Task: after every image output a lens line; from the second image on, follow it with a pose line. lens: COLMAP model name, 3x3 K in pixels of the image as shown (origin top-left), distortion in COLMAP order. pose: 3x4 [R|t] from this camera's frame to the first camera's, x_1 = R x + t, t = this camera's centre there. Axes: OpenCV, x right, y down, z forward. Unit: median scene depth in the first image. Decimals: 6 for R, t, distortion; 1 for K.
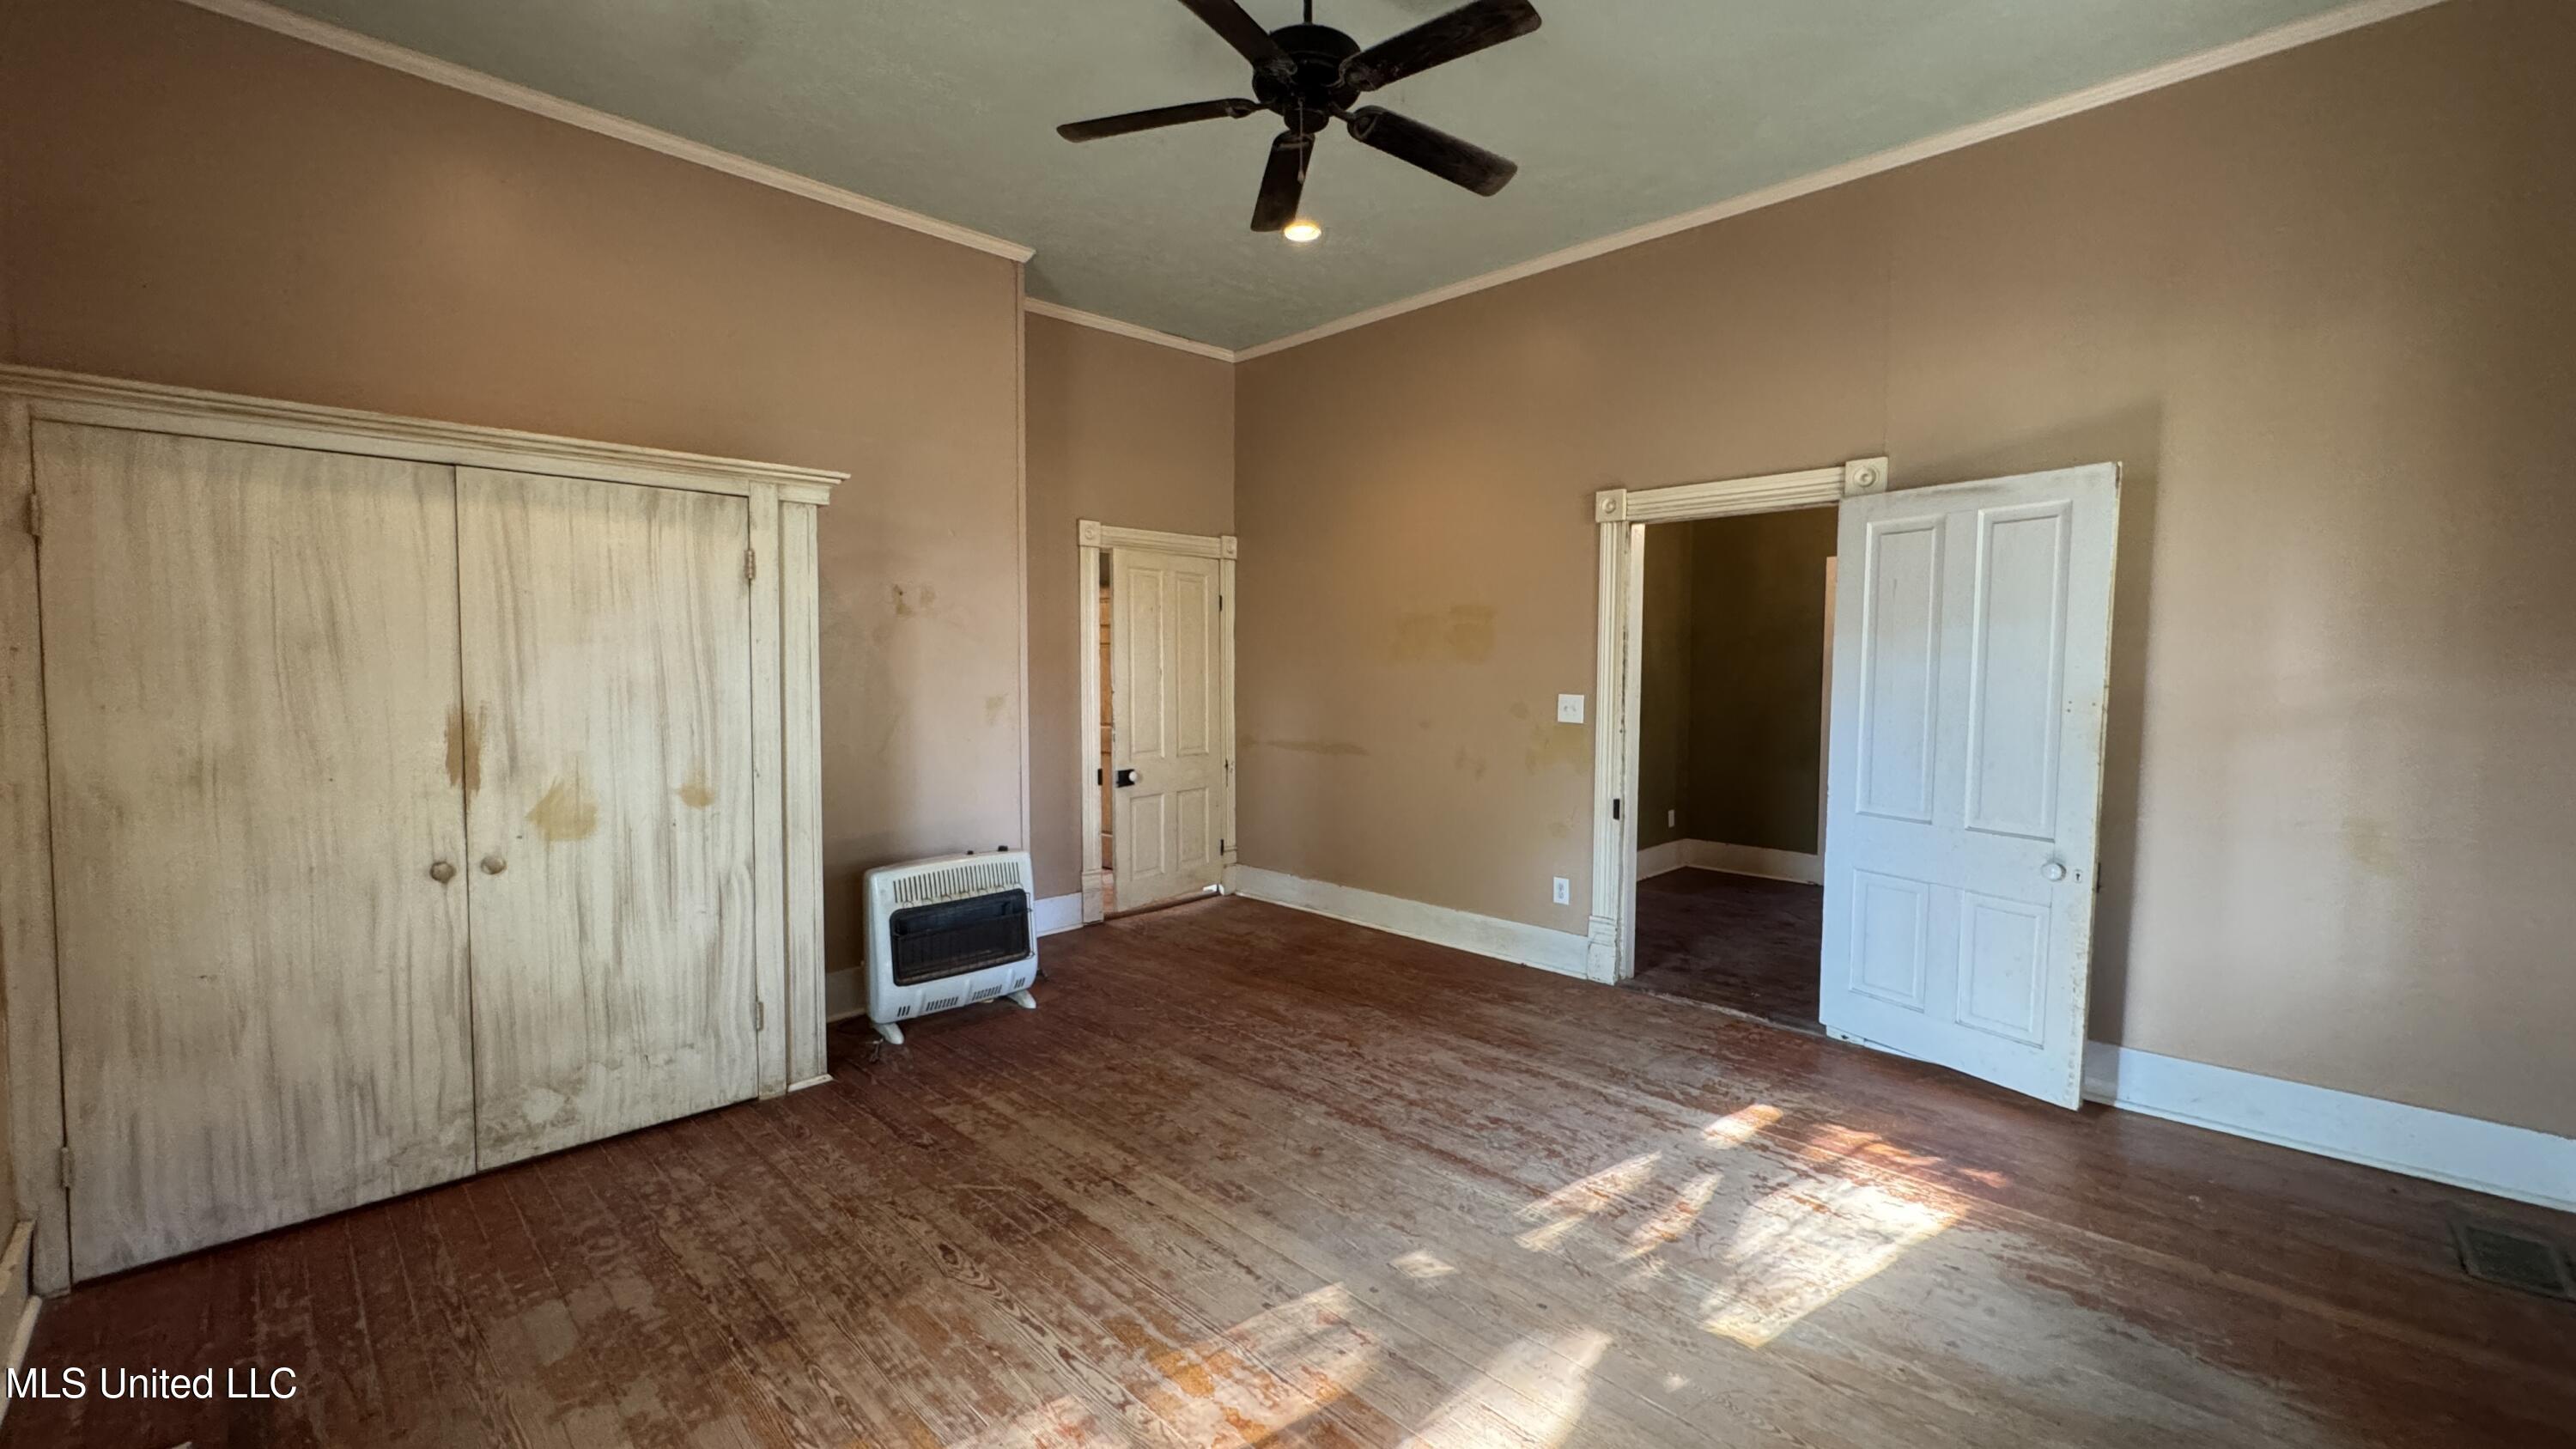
lens RADIAL K [[1027.8, 0, 1276.7], [0, 1027.8, 724.0], [0, 0, 1]] dist [-0.002640, 0.000292]
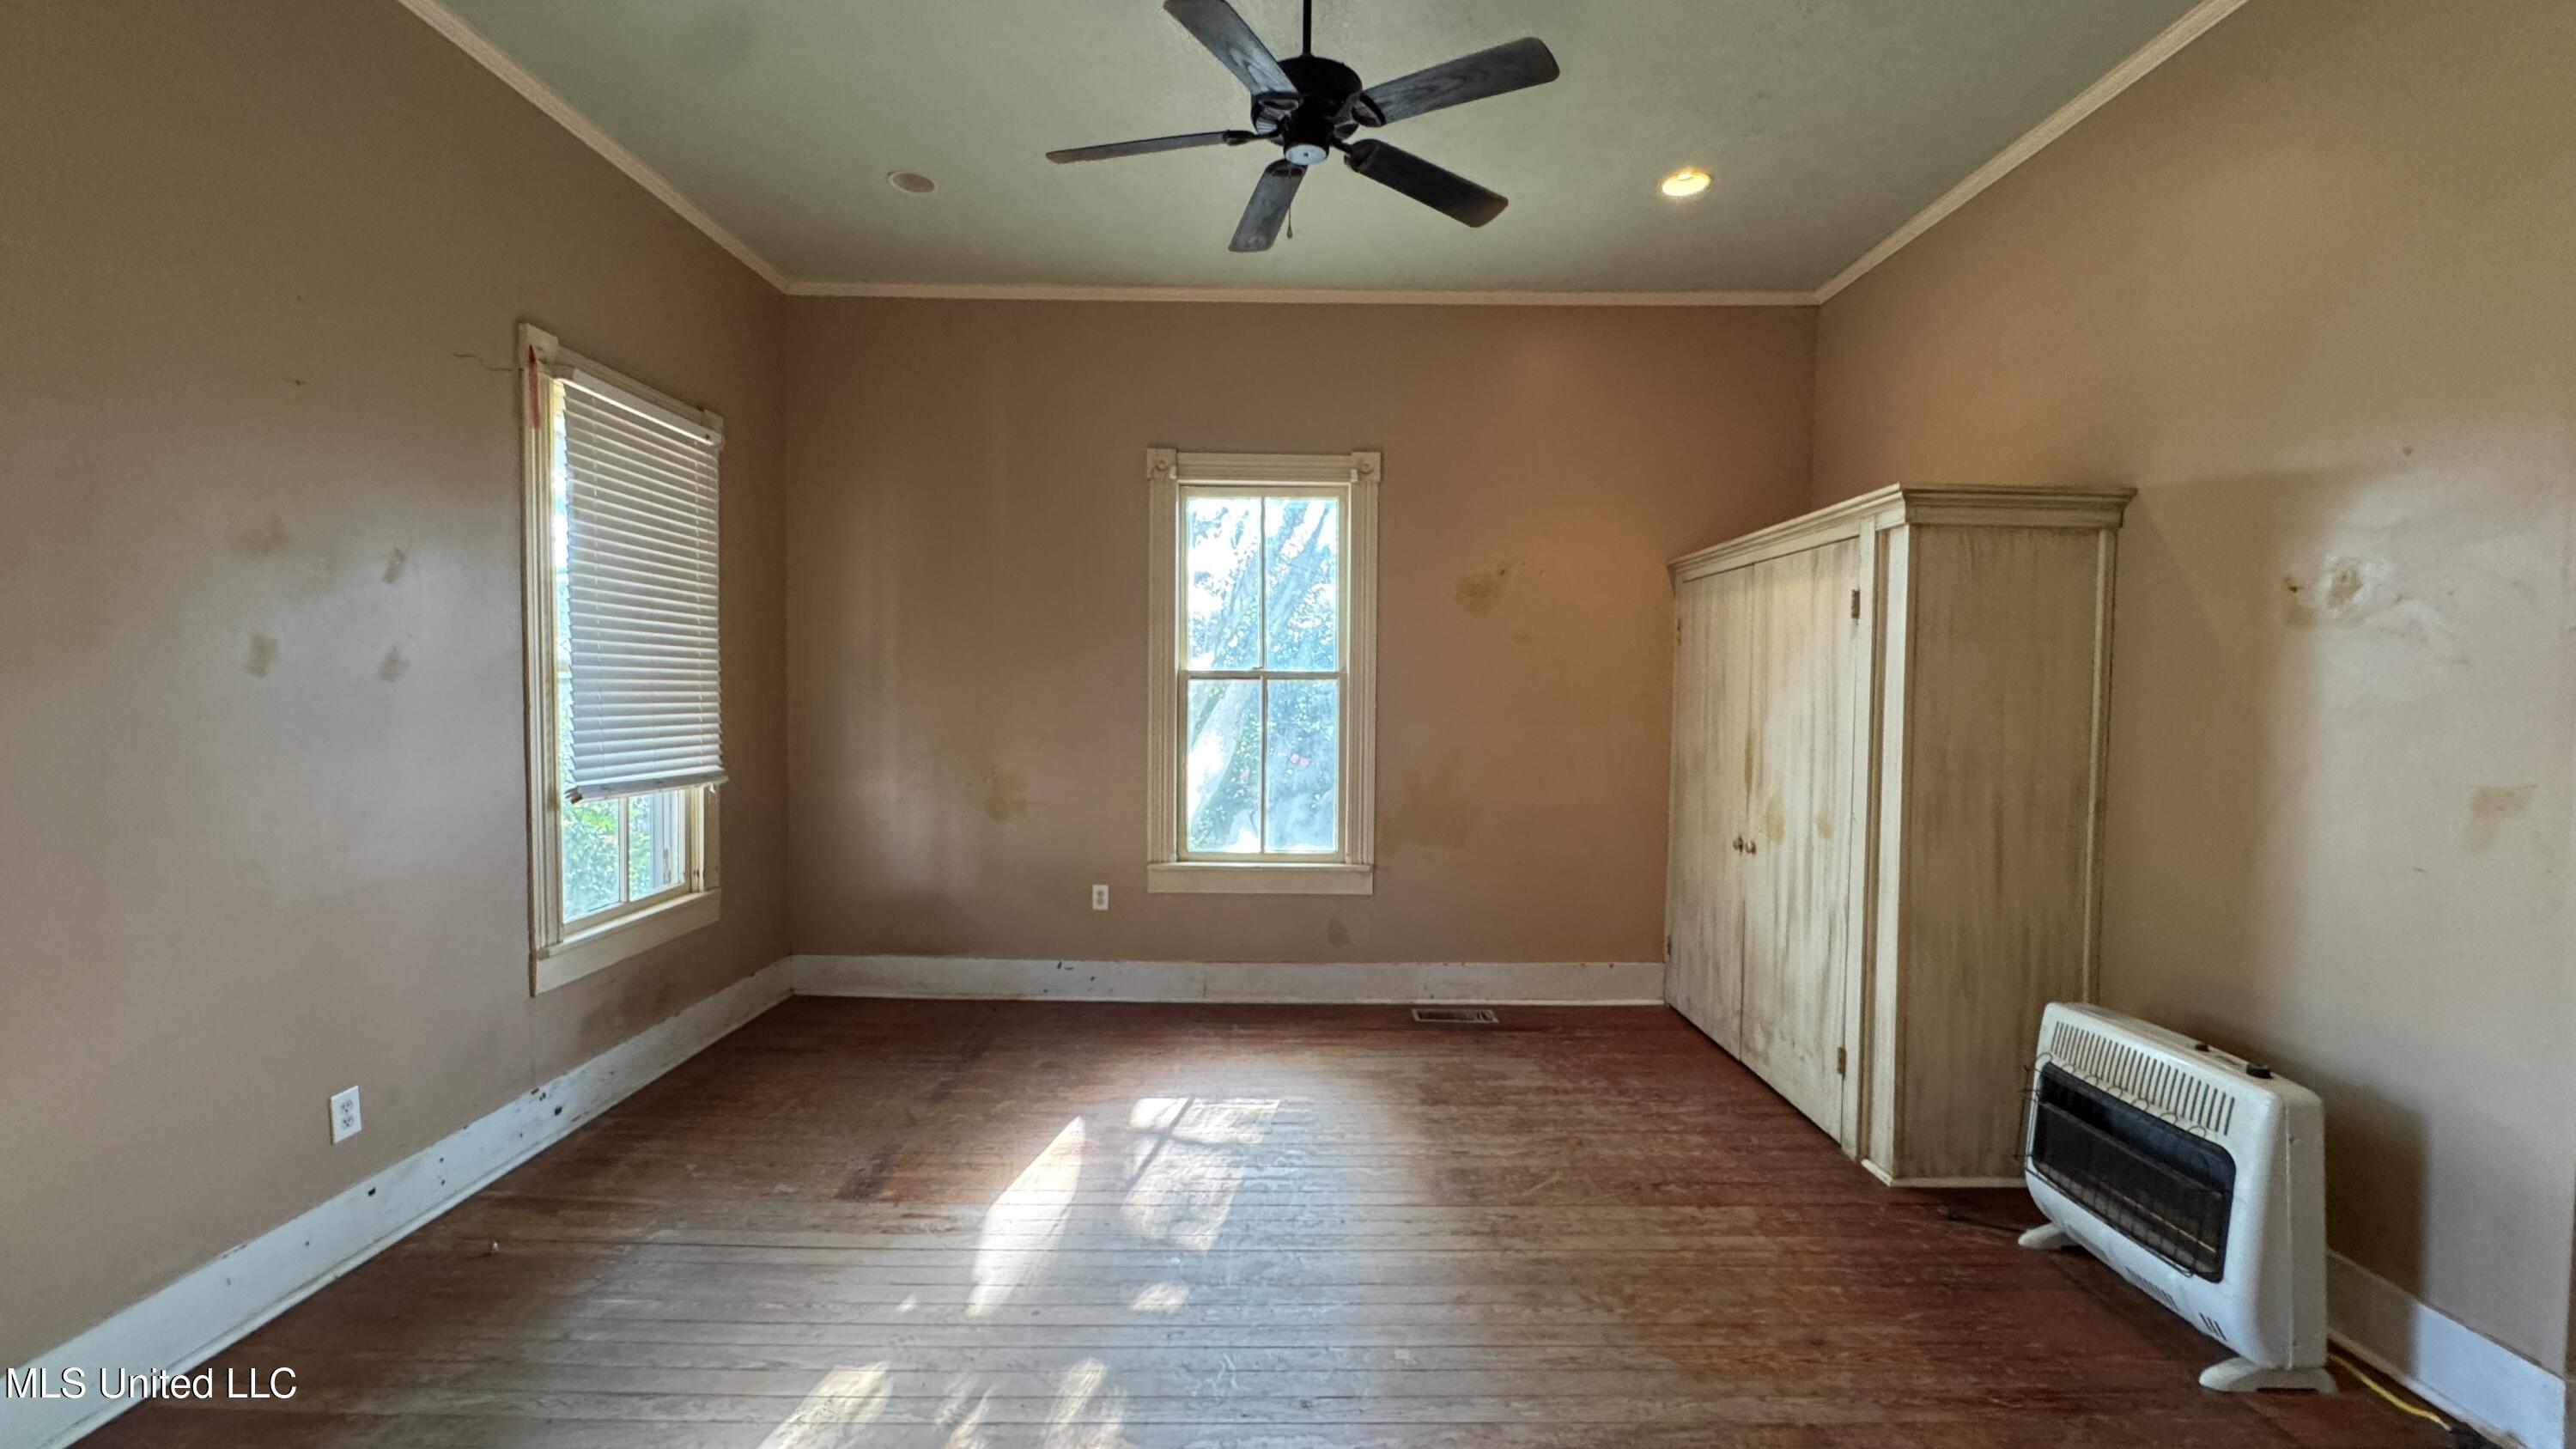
lens RADIAL K [[1027.8, 0, 1287.8], [0, 1027.8, 719.3], [0, 0, 1]] dist [-0.002640, 0.000292]
pose [[-0.699428, 0.015908, -0.714526, 0.676381], [-0.047992, 0.996450, 0.069162, -0.102529], [0.713090, 0.082666, -0.696182, 1.537345]]
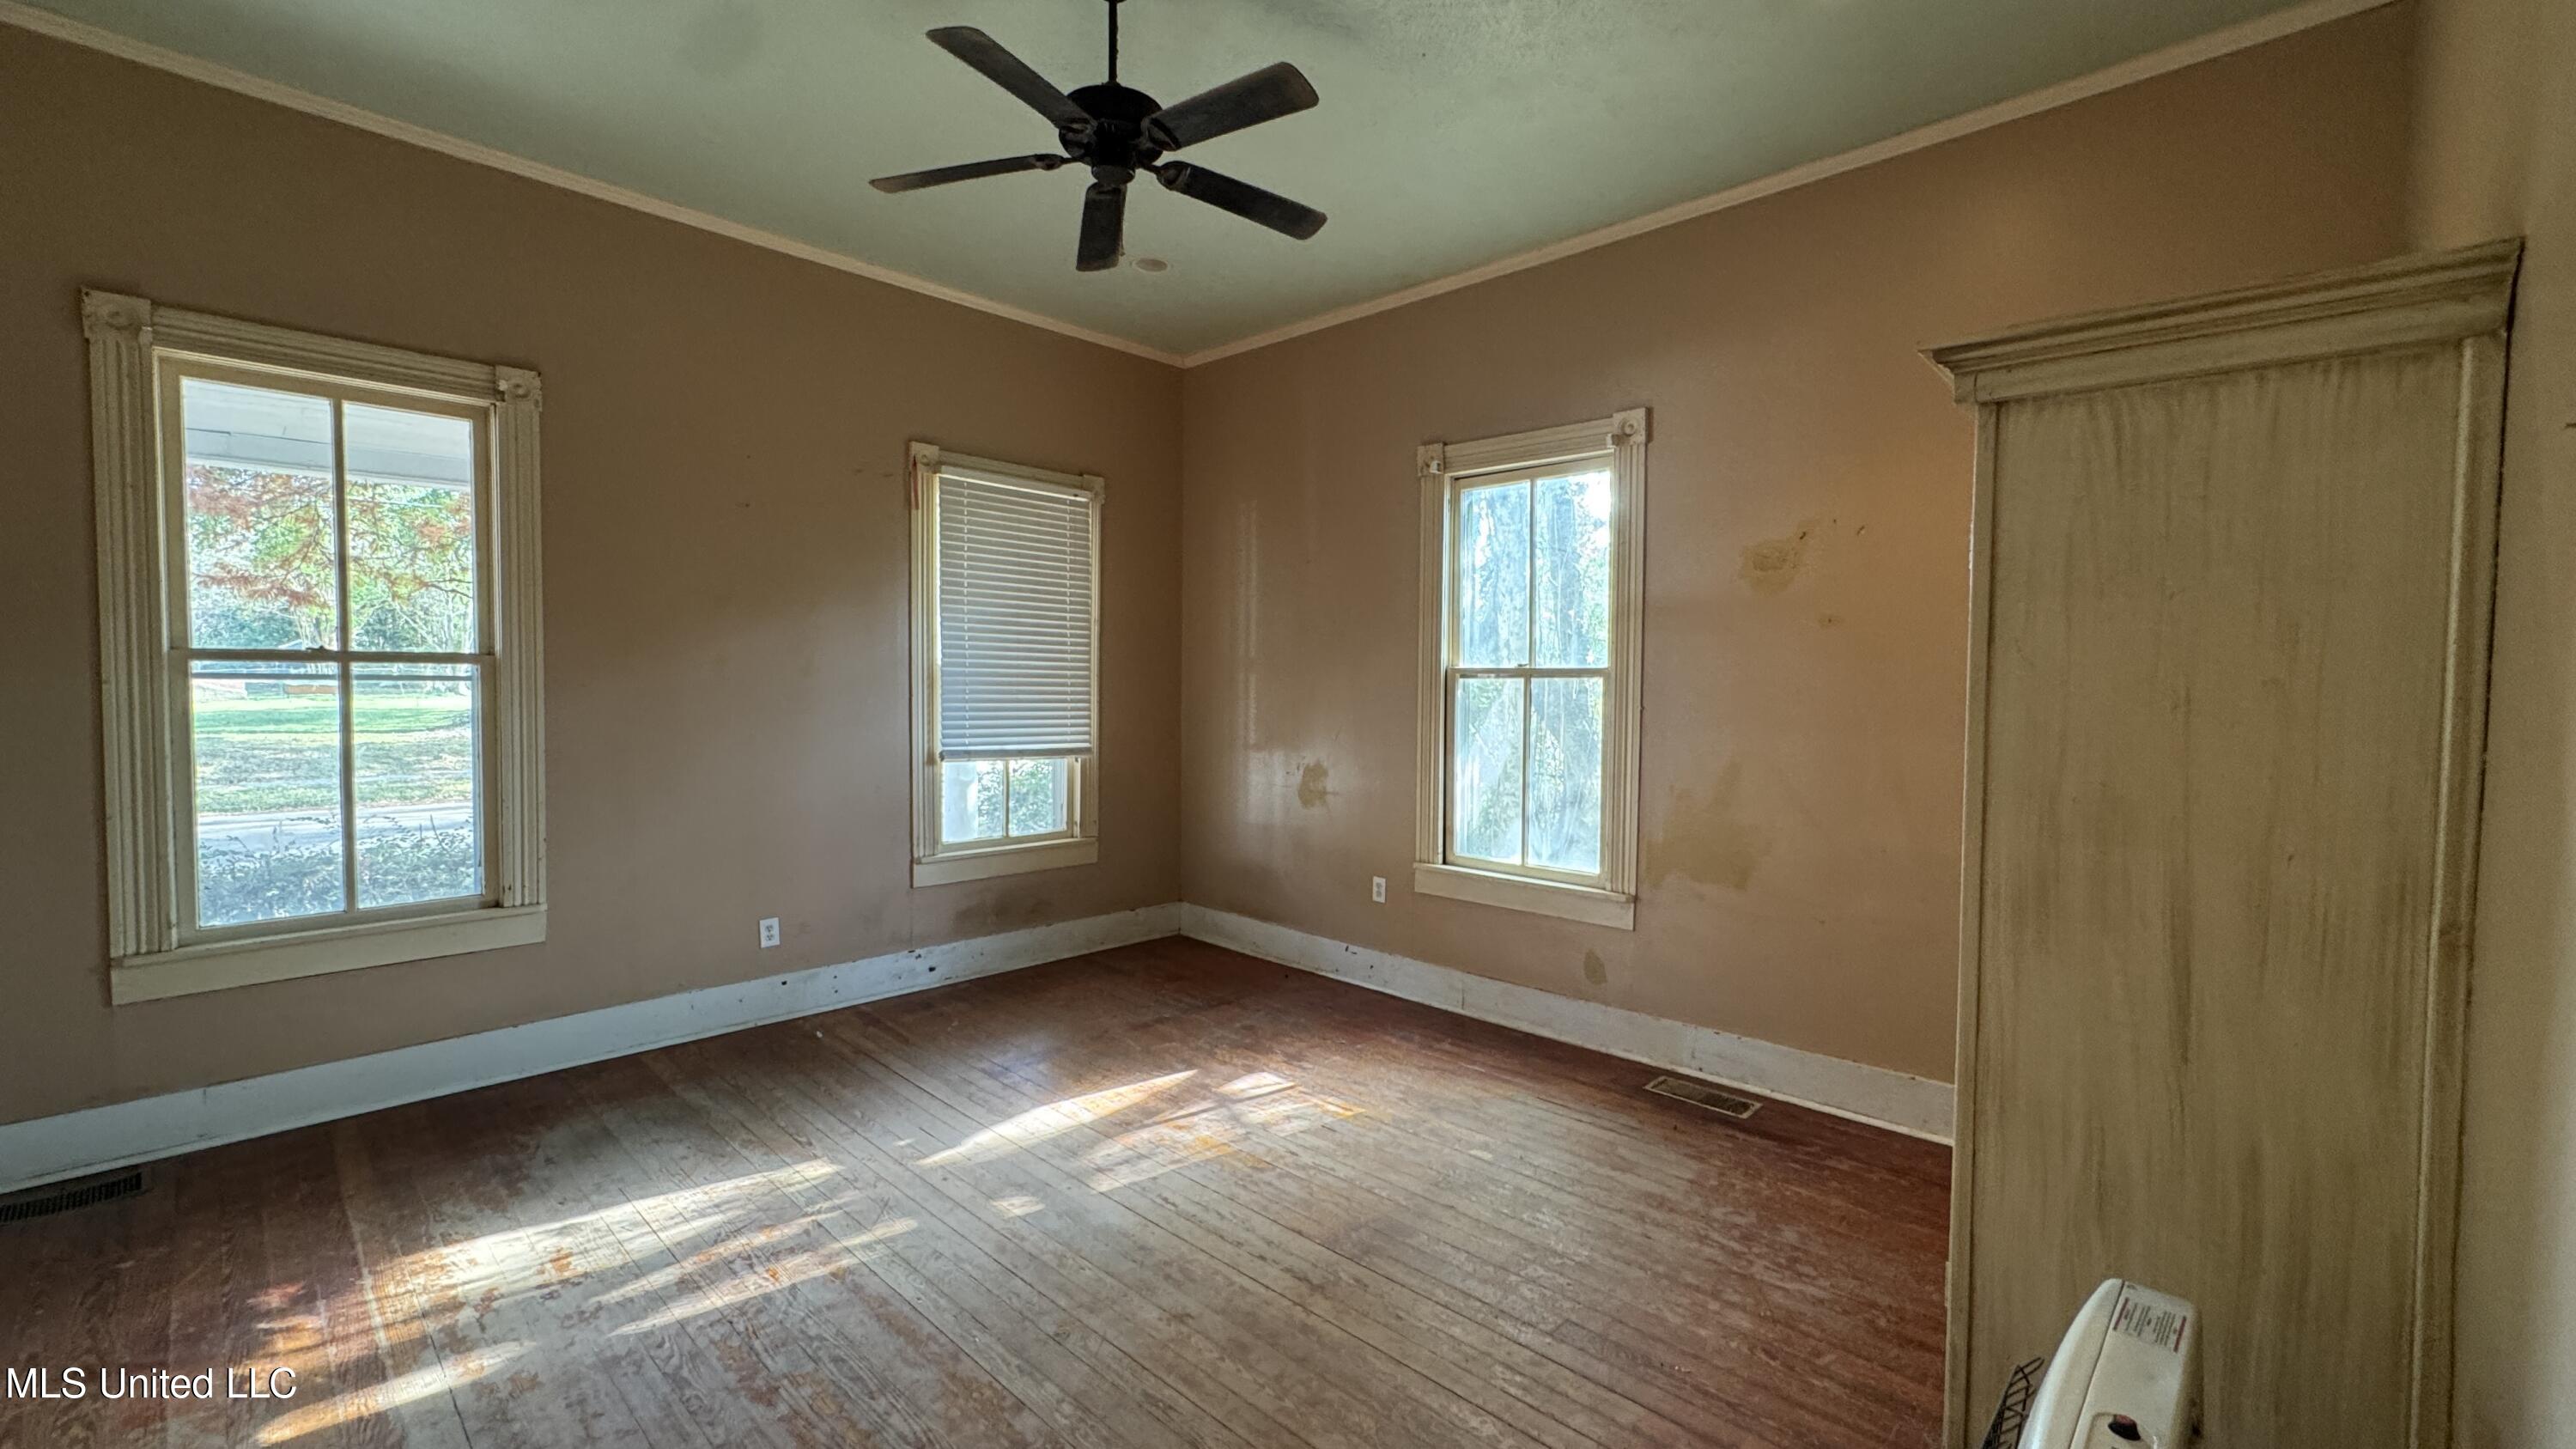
lens RADIAL K [[1027.8, 0, 1281.9], [0, 1027.8, 721.0], [0, 0, 1]] dist [-0.002640, 0.000292]
pose [[-0.999370, -0.011143, -0.033702, -0.101093], [-0.014172, 0.995749, 0.091008, -0.119886], [0.032545, 0.091428, -0.995280, 1.874019]]
